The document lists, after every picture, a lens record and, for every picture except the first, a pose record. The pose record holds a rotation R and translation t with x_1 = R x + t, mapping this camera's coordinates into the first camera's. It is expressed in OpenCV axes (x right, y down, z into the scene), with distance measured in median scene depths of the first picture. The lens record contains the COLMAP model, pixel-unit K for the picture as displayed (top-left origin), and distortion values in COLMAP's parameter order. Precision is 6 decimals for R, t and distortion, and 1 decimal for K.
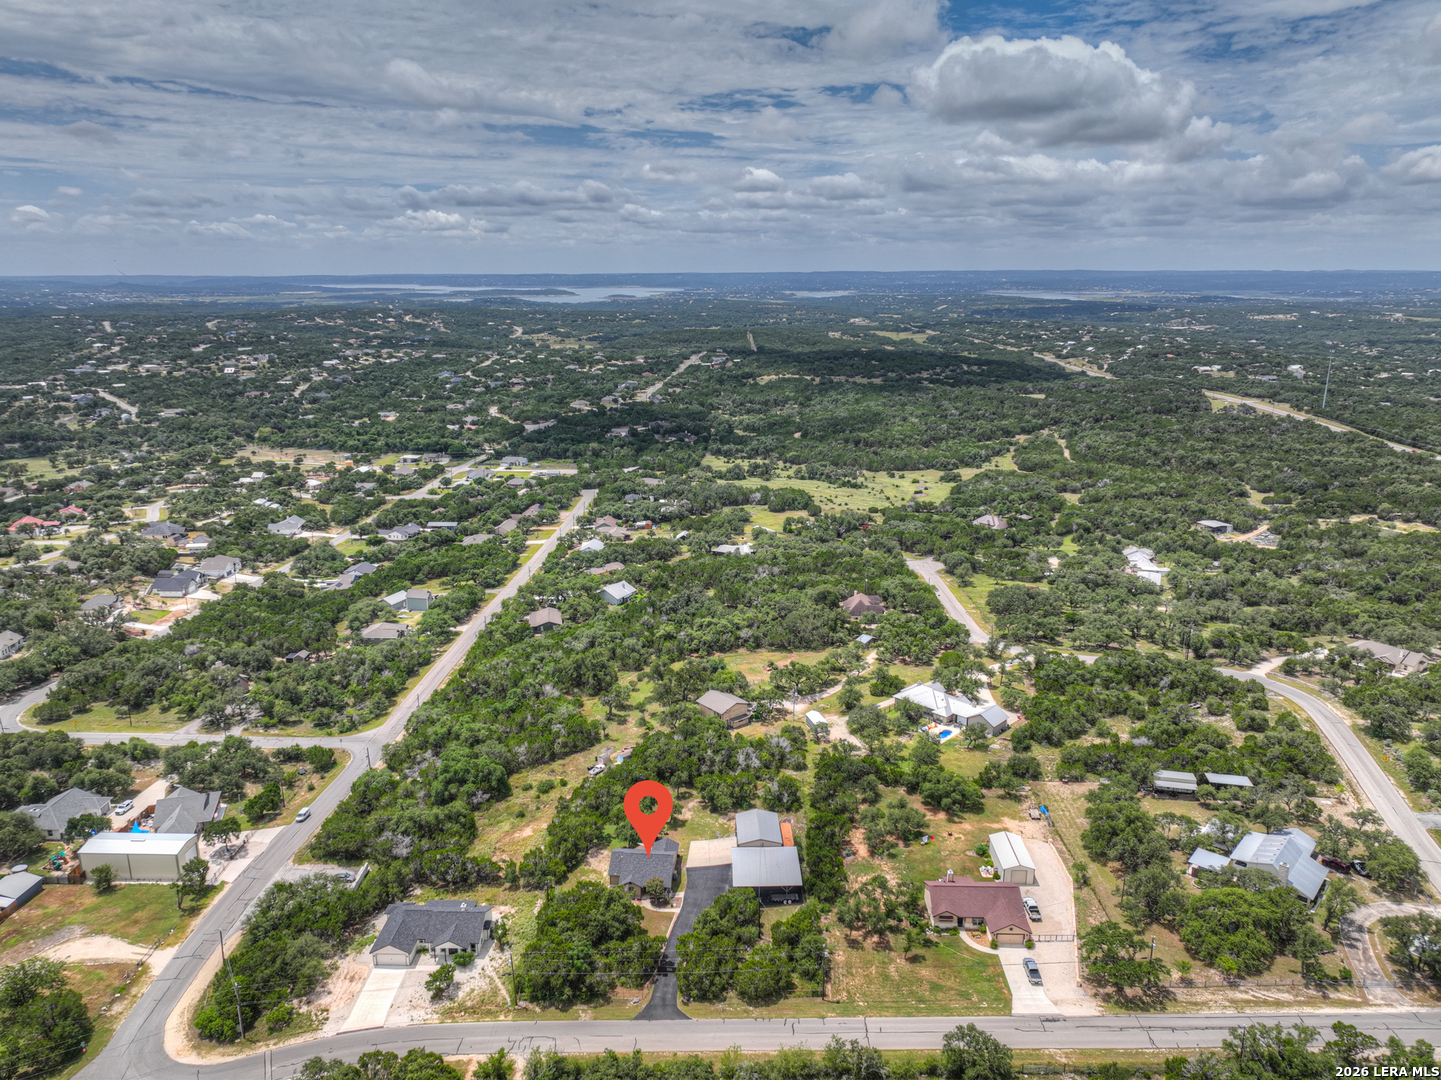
lens RADIAL K [[1010.7, 0, 720.5], [0, 1010.7, 540.0], [0, 0, 1]] dist [0.006133, 0.006790]
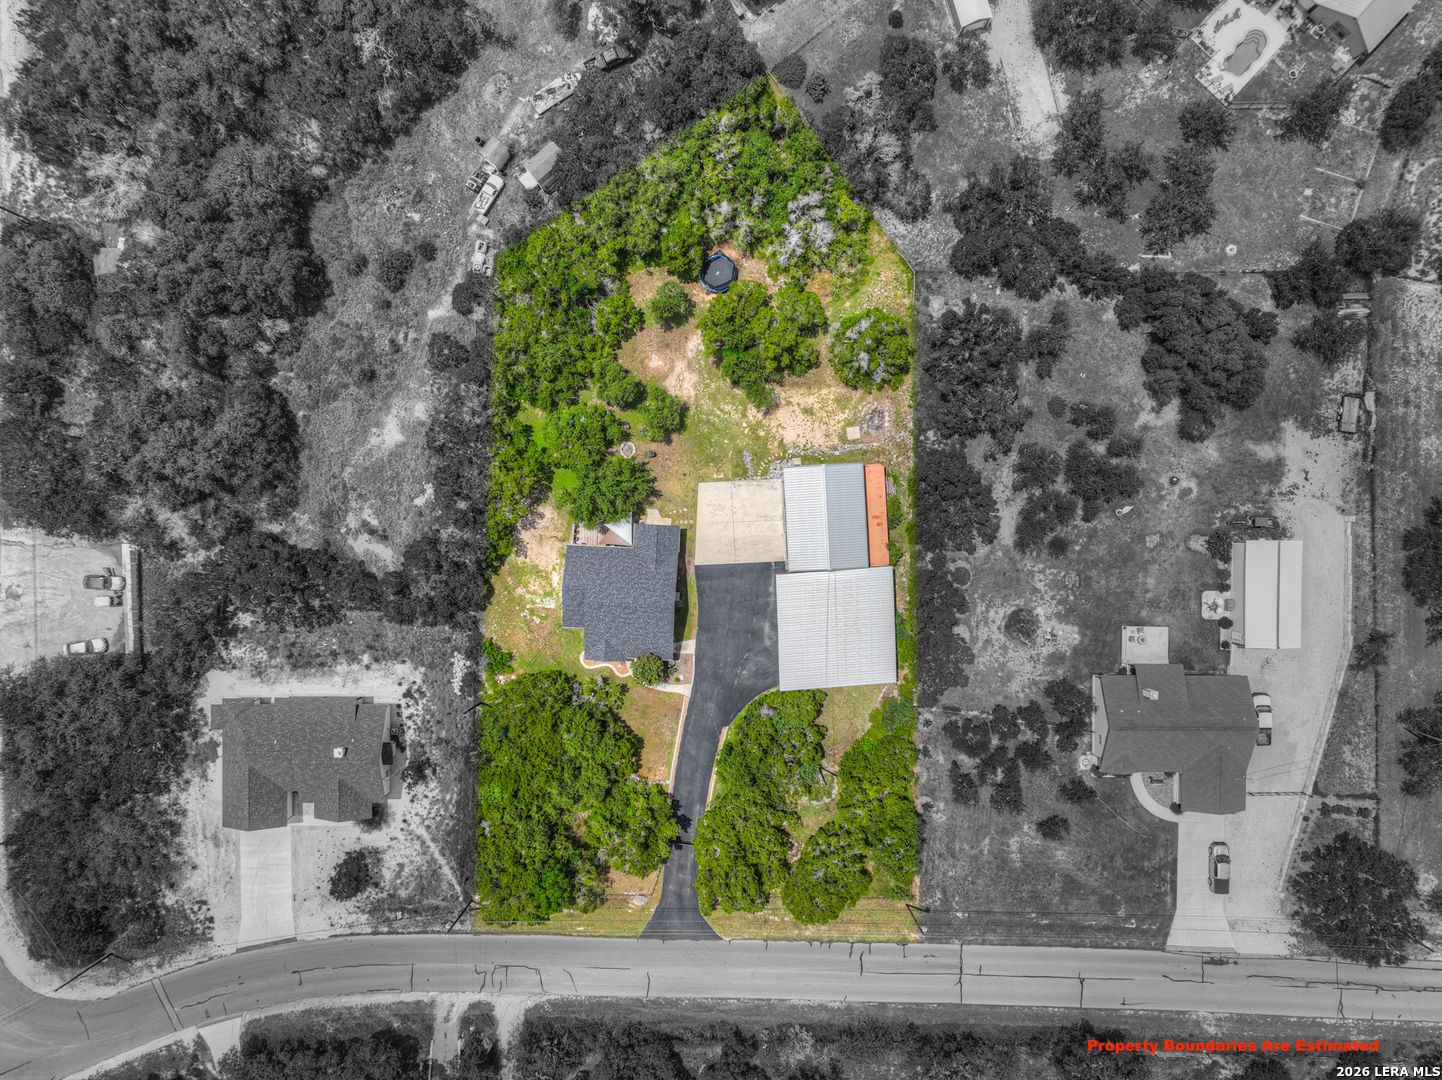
lens RADIAL K [[1011.4, 0, 721.0], [0, 1011.4, 540.0], [0, 0, 1]] dist [0.006133, 0.006790]
pose [[0.999711, -0.019413, 0.014151, -0.030733], [-0.008882, 0.248637, 0.968556, -0.270786], [-0.022321, -0.968402, 0.248393, 0.995976]]
